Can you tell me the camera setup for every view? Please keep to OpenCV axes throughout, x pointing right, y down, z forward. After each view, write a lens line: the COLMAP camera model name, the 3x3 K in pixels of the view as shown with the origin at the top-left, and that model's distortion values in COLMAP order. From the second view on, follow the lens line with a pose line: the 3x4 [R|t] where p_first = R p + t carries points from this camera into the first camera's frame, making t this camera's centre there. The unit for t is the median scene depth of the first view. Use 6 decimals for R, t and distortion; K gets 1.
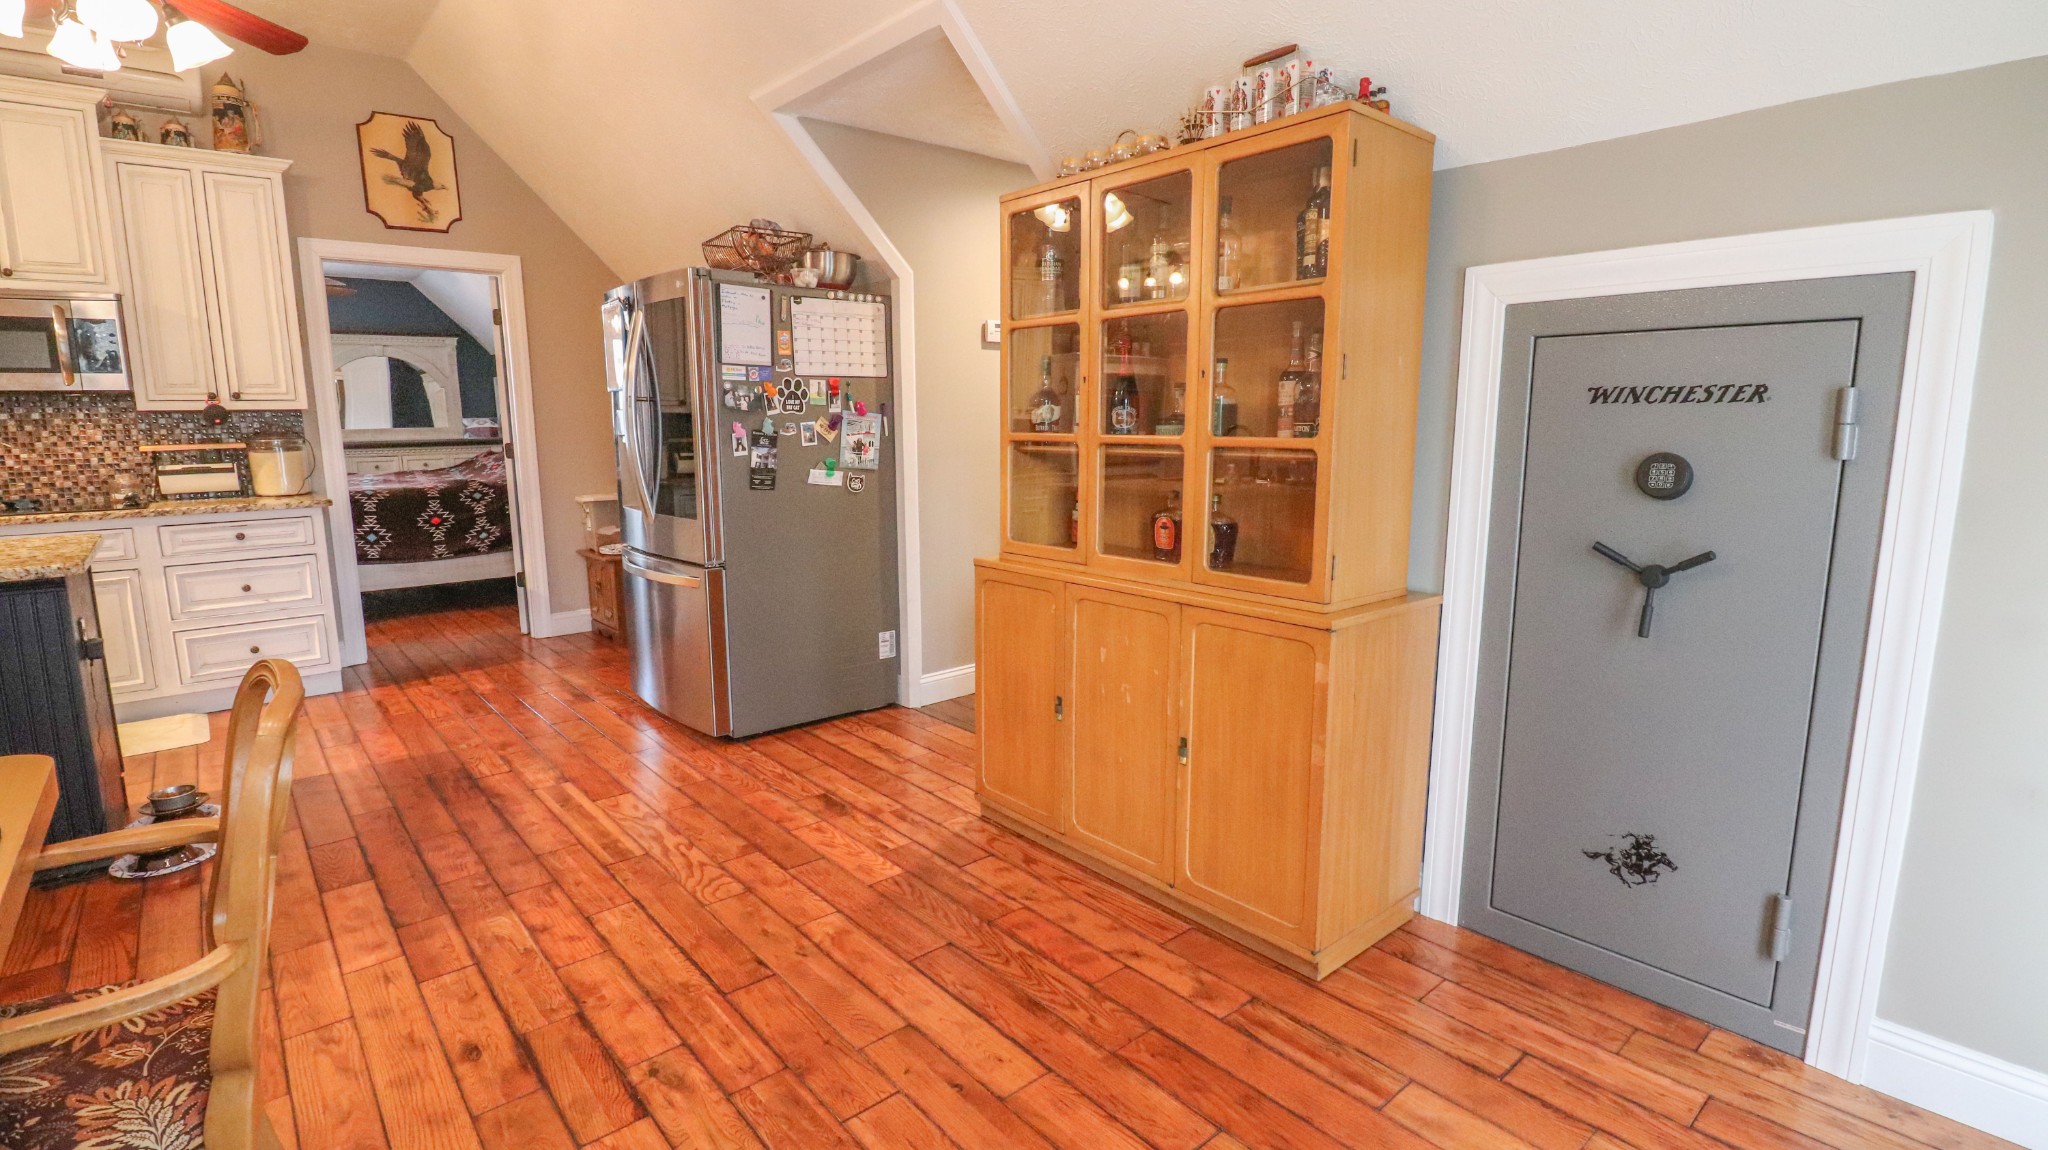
lens RADIAL K [[954.3, 0, 1027.1], [0, 954.3, 568.6], [0, 0, 1]] dist [0.001532, -0.013846]
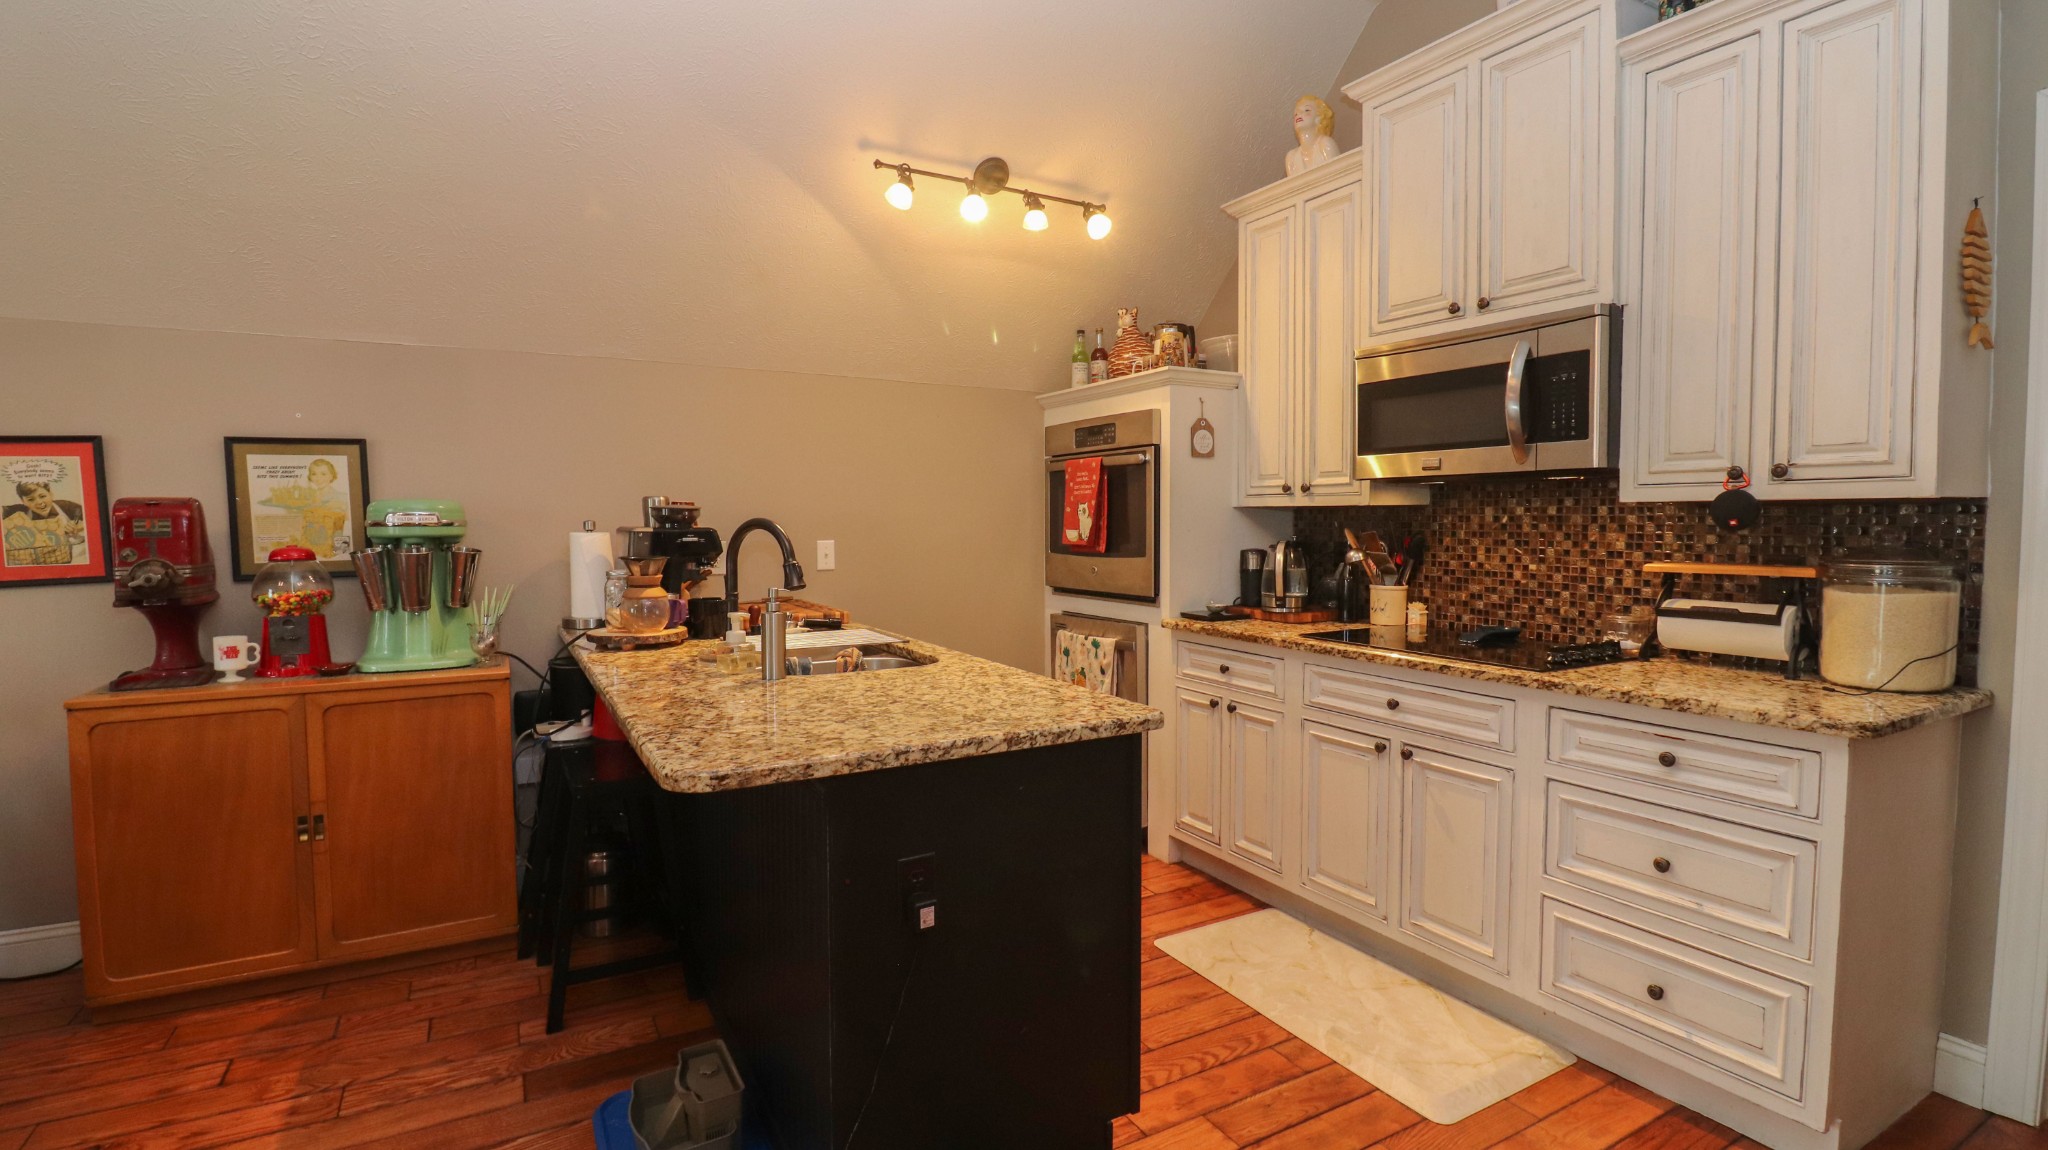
lens RADIAL K [[954.3, 0, 1027.1], [0, 954.3, 568.6], [0, 0, 1]] dist [0.001532, -0.013846]
pose [[-0.201249, 0.058303, -0.977803, -0.297594], [-0.152481, 0.984194, 0.090068, -0.125134], [0.967599, 0.167222, -0.189178, 0.768372]]
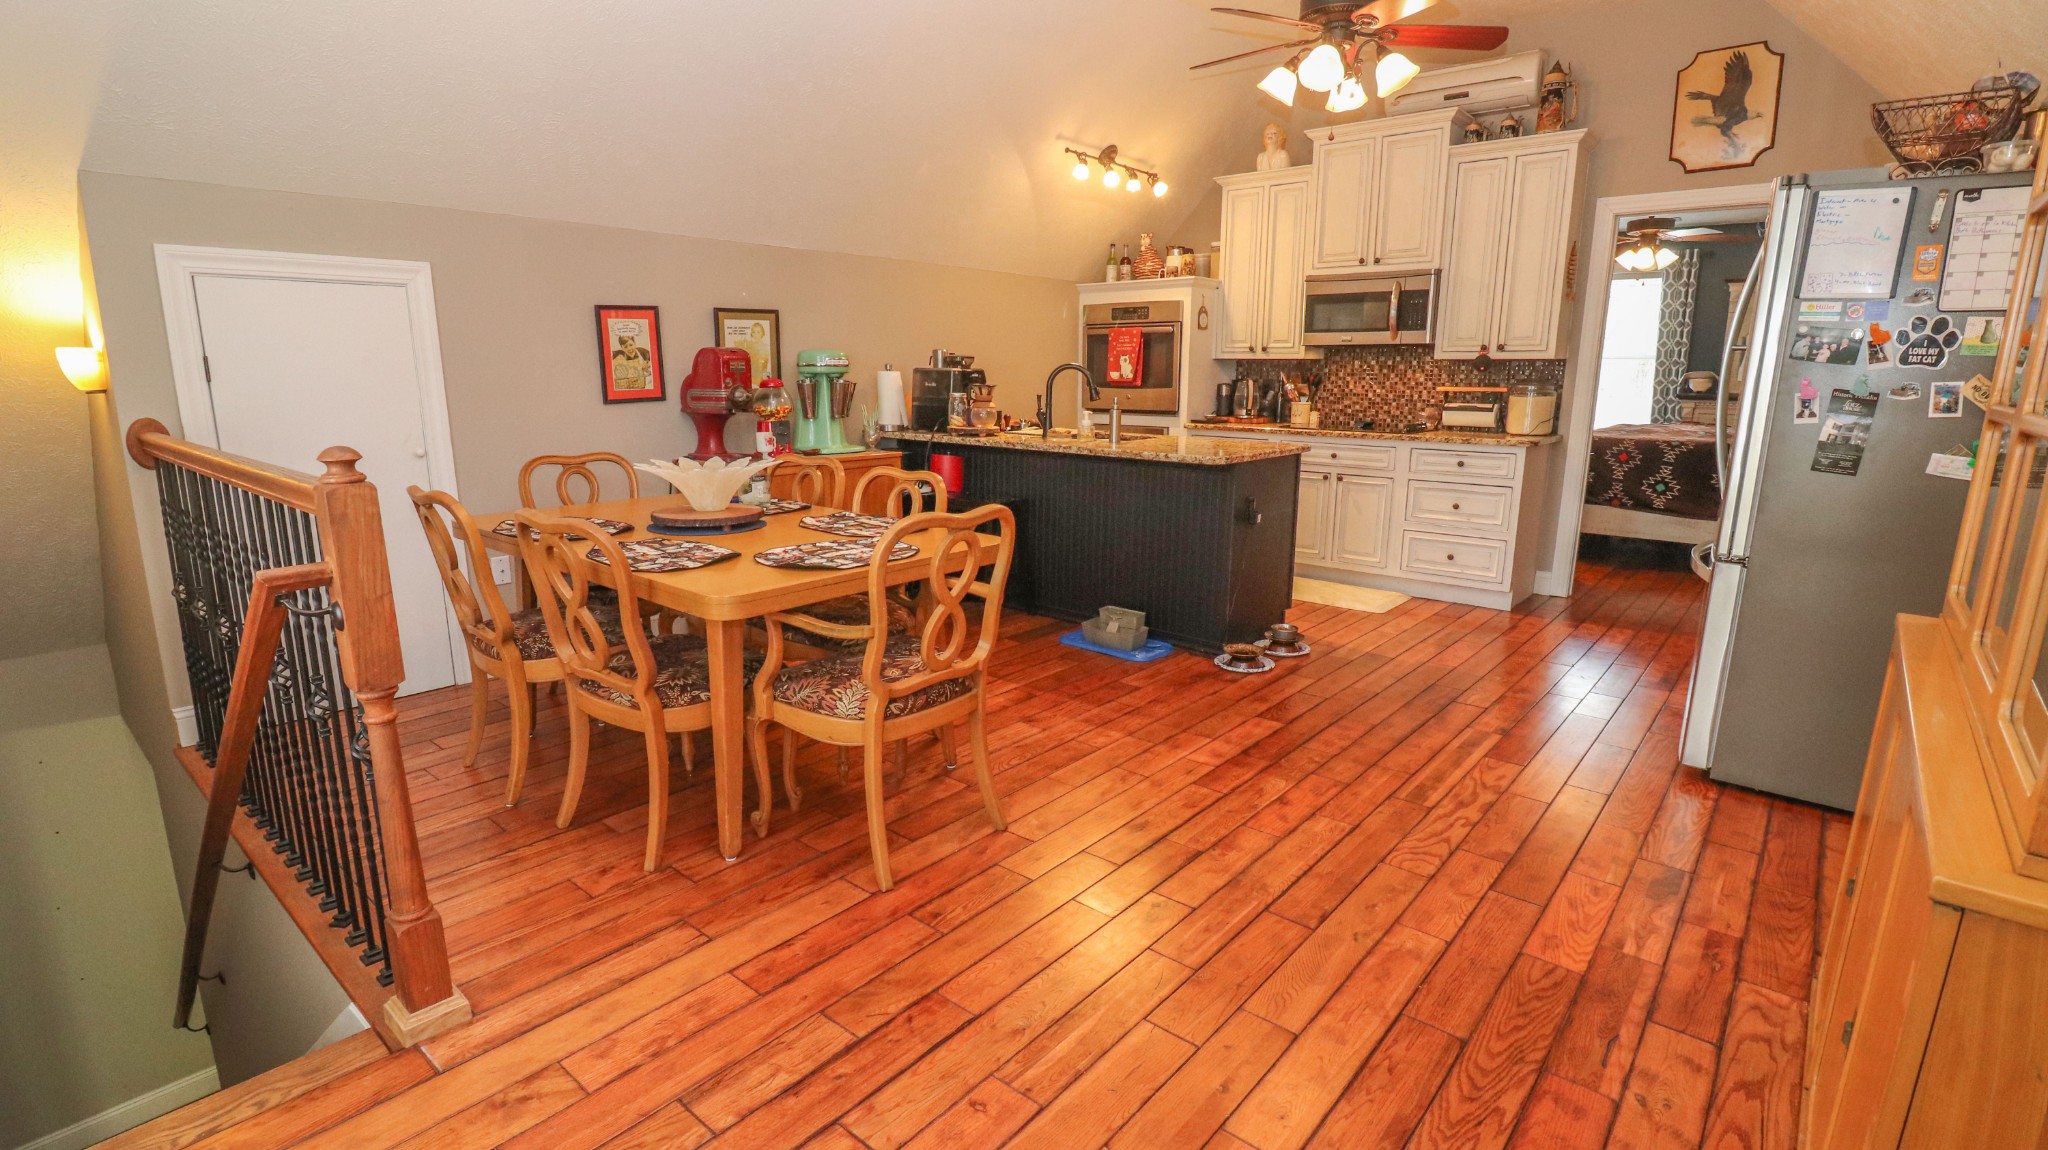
lens RADIAL K [[954.3, 0, 1027.1], [0, 954.3, 568.6], [0, 0, 1]] dist [0.001532, -0.013846]
pose [[0.147311, 0.211746, -0.966159, 0.308956], [-0.163086, 0.968646, 0.187425, -0.042808], [0.975552, 0.129957, 0.177225, 0.257170]]
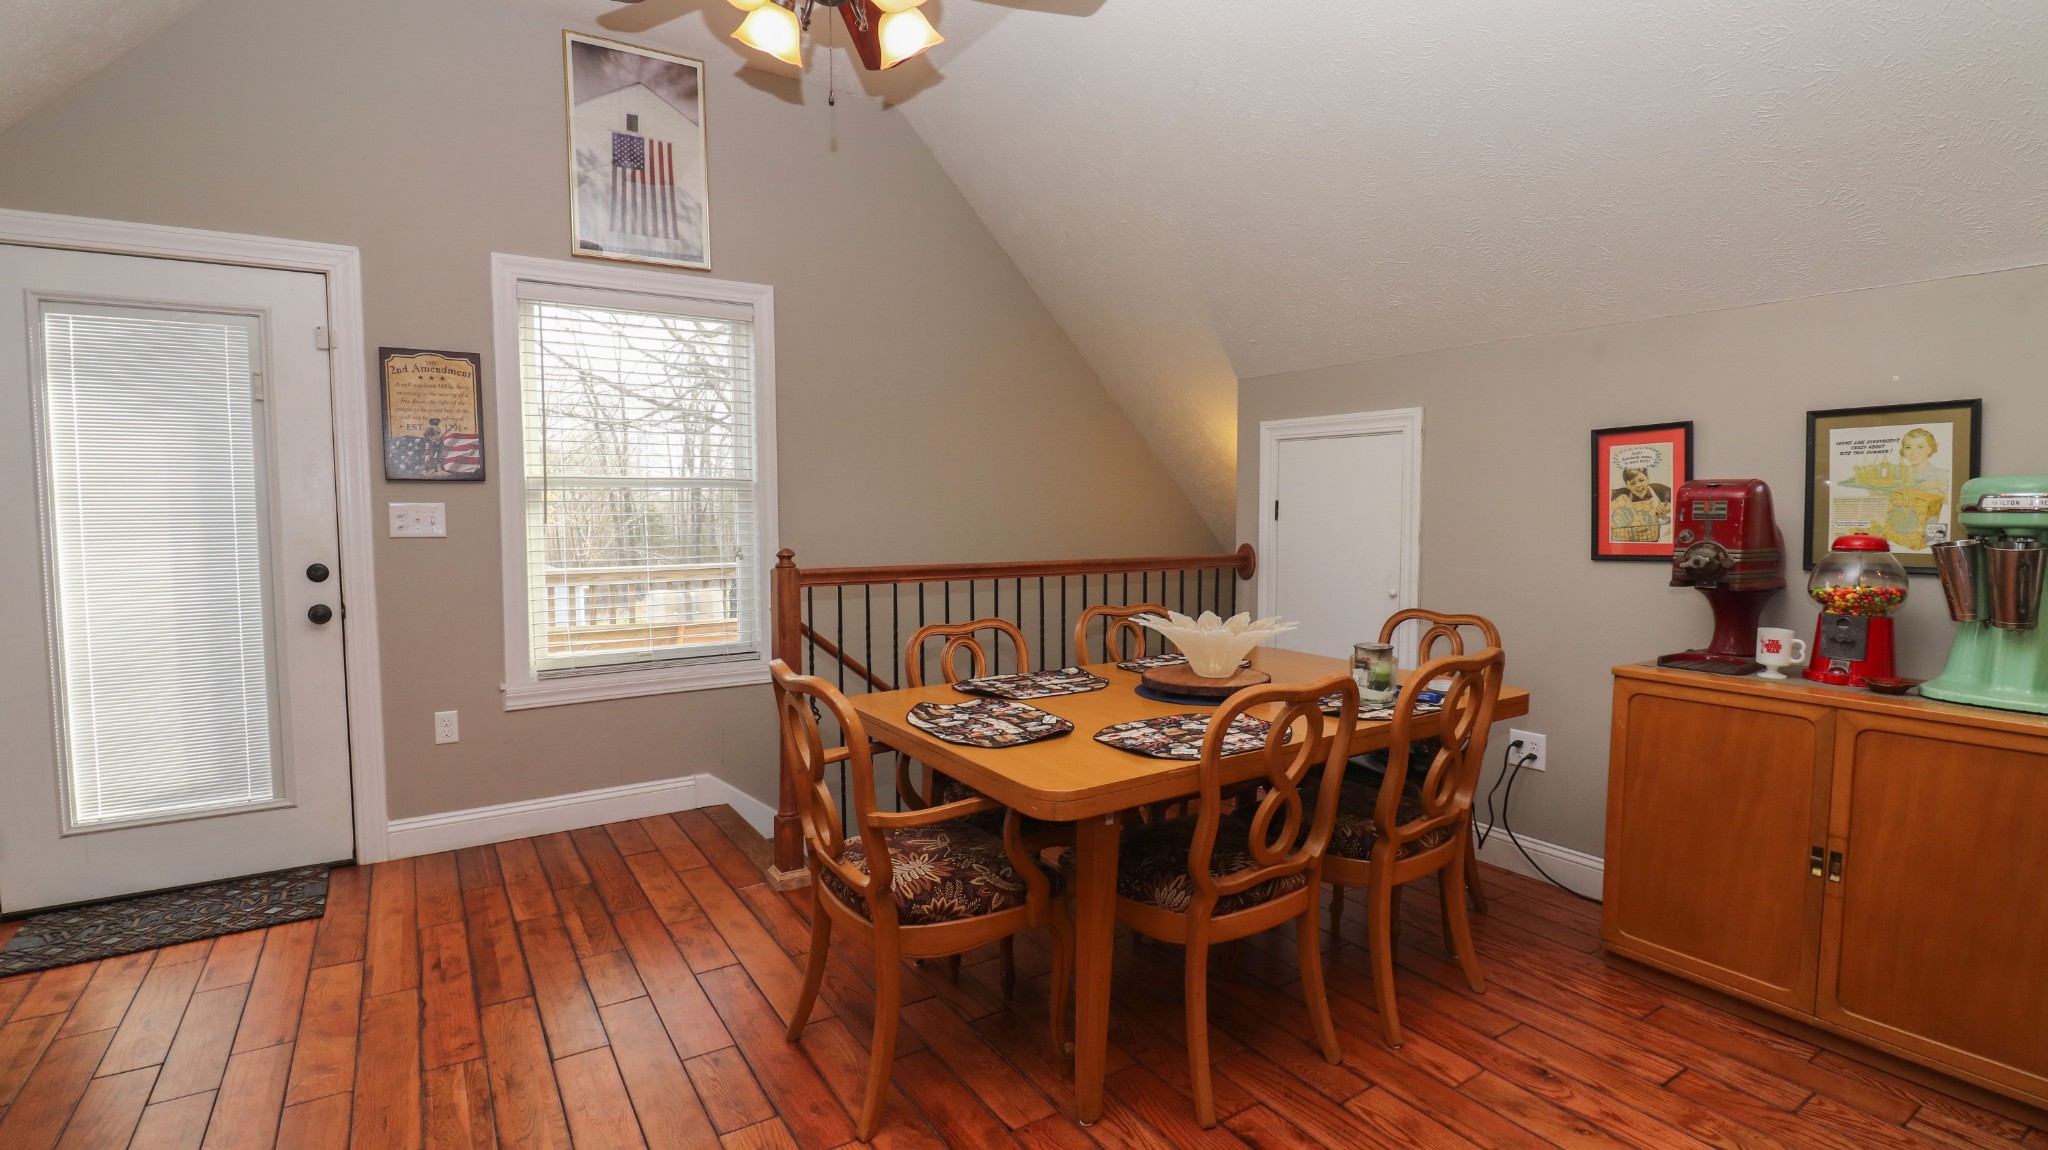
lens RADIAL K [[954.3, 0, 1027.1], [0, 954.3, 568.6], [0, 0, 1]] dist [0.001532, -0.013846]
pose [[-0.990259, -0.003249, 0.139201, -0.432729], [0.028352, 0.974078, 0.224429, -0.122981], [-0.136322, 0.226190, -0.964497, 0.759952]]
